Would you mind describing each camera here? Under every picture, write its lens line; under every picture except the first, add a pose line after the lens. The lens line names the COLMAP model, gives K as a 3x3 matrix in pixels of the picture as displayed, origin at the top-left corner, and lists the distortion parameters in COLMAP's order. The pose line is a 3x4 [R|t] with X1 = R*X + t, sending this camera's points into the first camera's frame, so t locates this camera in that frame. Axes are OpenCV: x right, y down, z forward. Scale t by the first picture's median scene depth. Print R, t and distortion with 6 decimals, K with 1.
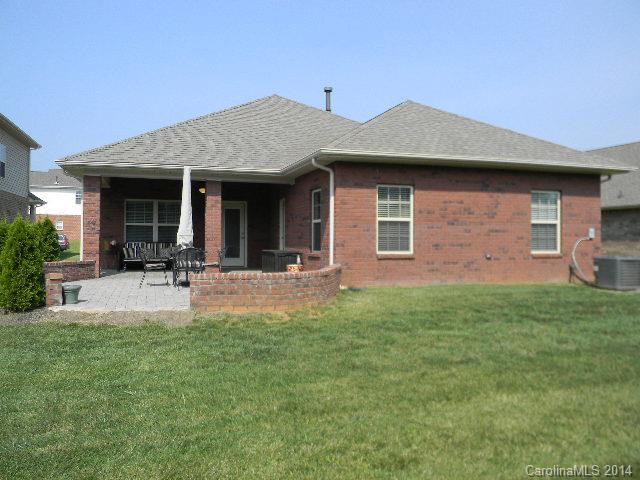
lens RADIAL K [[526.8, 0, 320.0], [0, 526.8, 240.0], [0, 0, 1]] dist [0.005572, 0.002726]
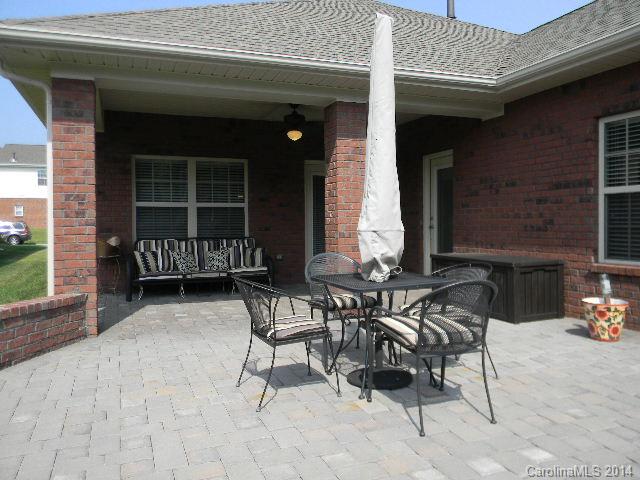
lens RADIAL K [[526.8, 0, 320.0], [0, 526.8, 240.0], [0, 0, 1]] dist [0.005572, 0.002726]
pose [[0.998489, -0.014363, 0.053046, -0.223074], [0.012622, 0.999375, 0.033006, -0.010460], [-0.053487, -0.032287, 0.998046, 0.489630]]
